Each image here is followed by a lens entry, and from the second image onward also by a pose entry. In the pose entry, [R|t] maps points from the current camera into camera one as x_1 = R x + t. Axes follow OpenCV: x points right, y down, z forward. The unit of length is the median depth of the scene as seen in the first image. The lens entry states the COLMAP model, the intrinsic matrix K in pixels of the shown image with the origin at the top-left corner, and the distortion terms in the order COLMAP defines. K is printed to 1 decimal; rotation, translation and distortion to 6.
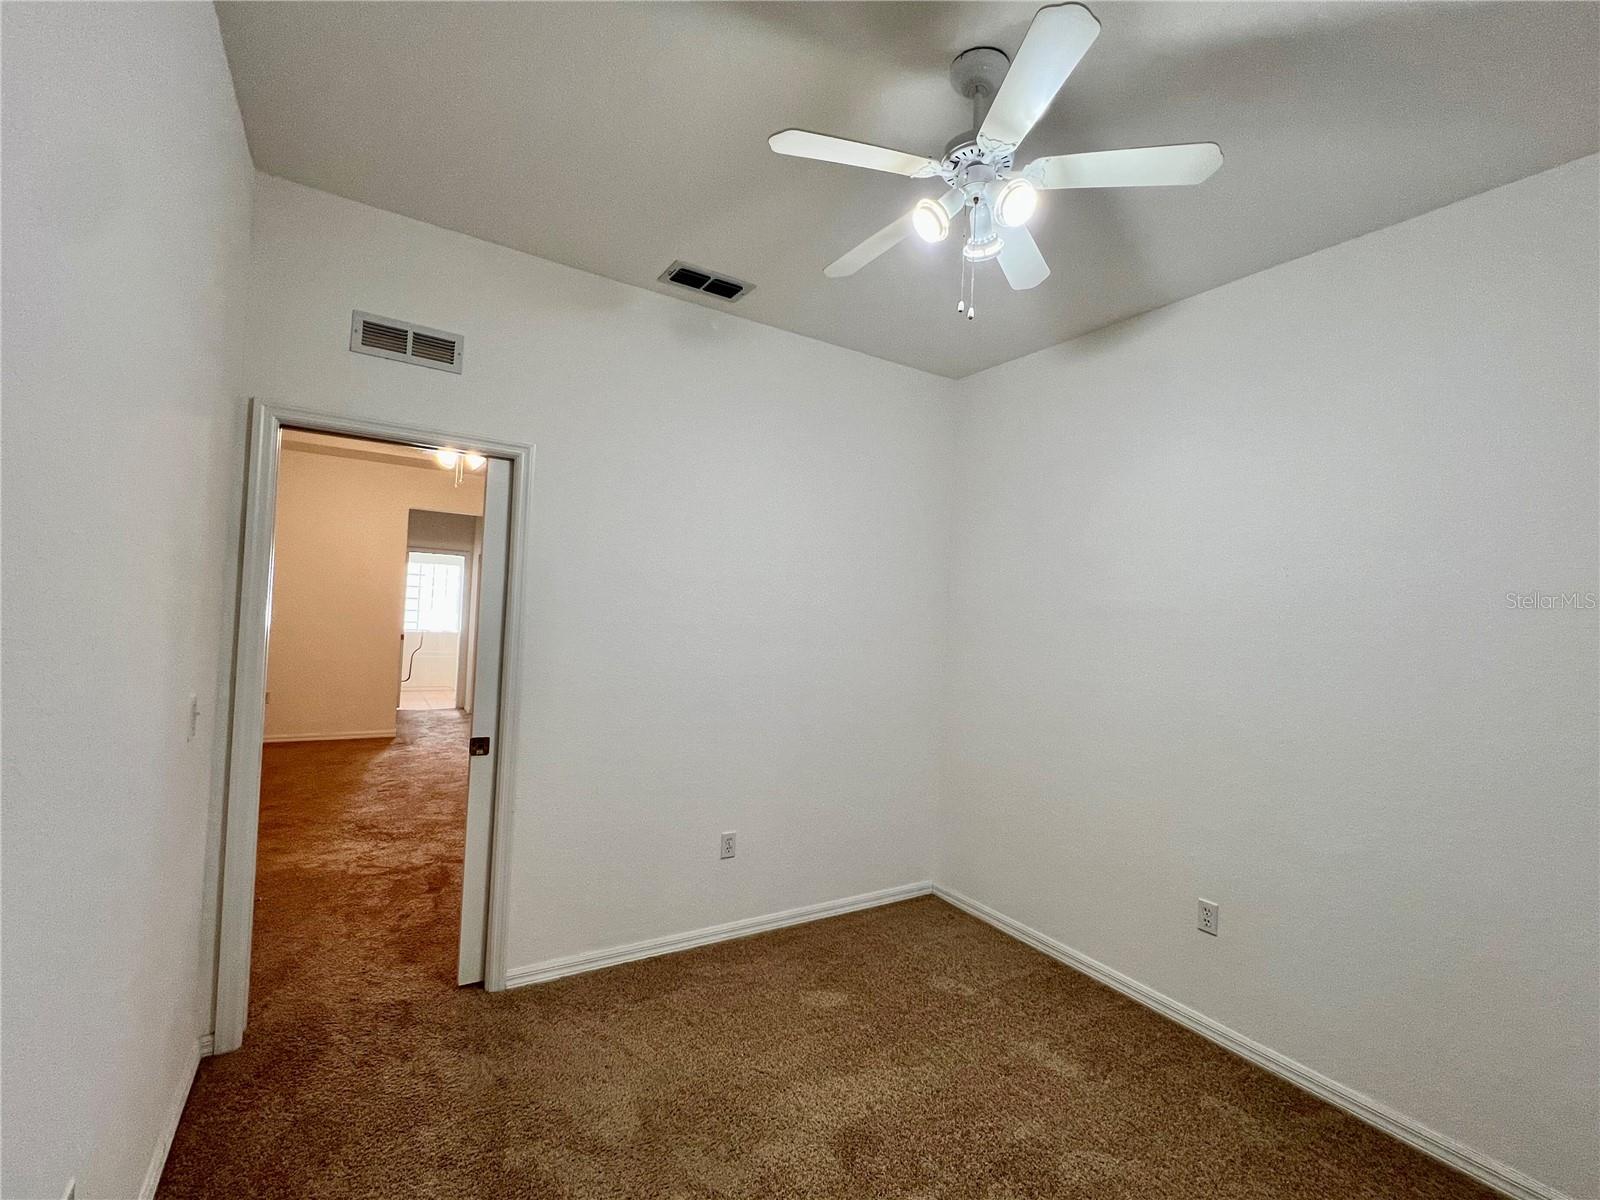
lens RADIAL K [[697.5, 0, 799.9], [0, 697.5, 599.6], [0, 0, 1]] dist [-0.013963, 0.001290]
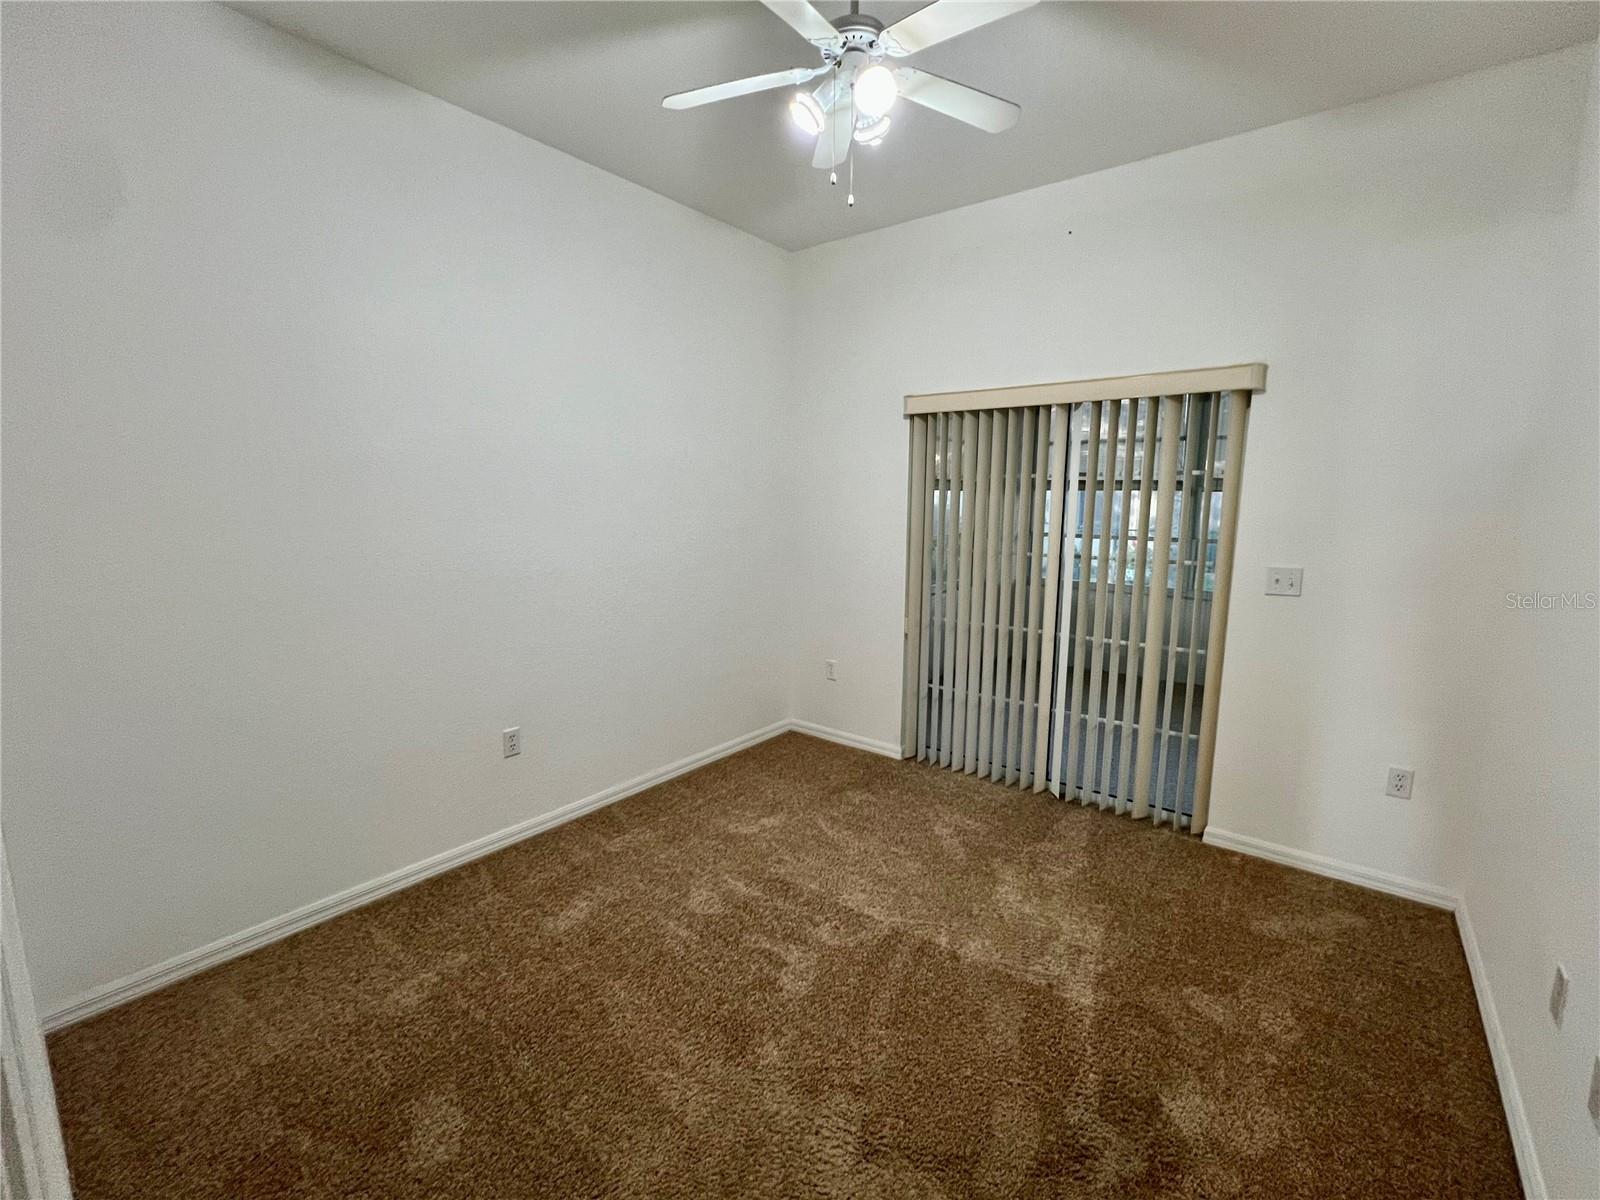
lens RADIAL K [[697.5, 0, 801.3], [0, 697.5, 599.0], [0, 0, 1]] dist [-0.013963, 0.001290]
pose [[-0.333984, -0.194141, 0.922369, -0.505882], [-0.039125, 0.980571, 0.192225, -0.002868], [-0.941766, 0.028112, -0.335091, 0.843837]]
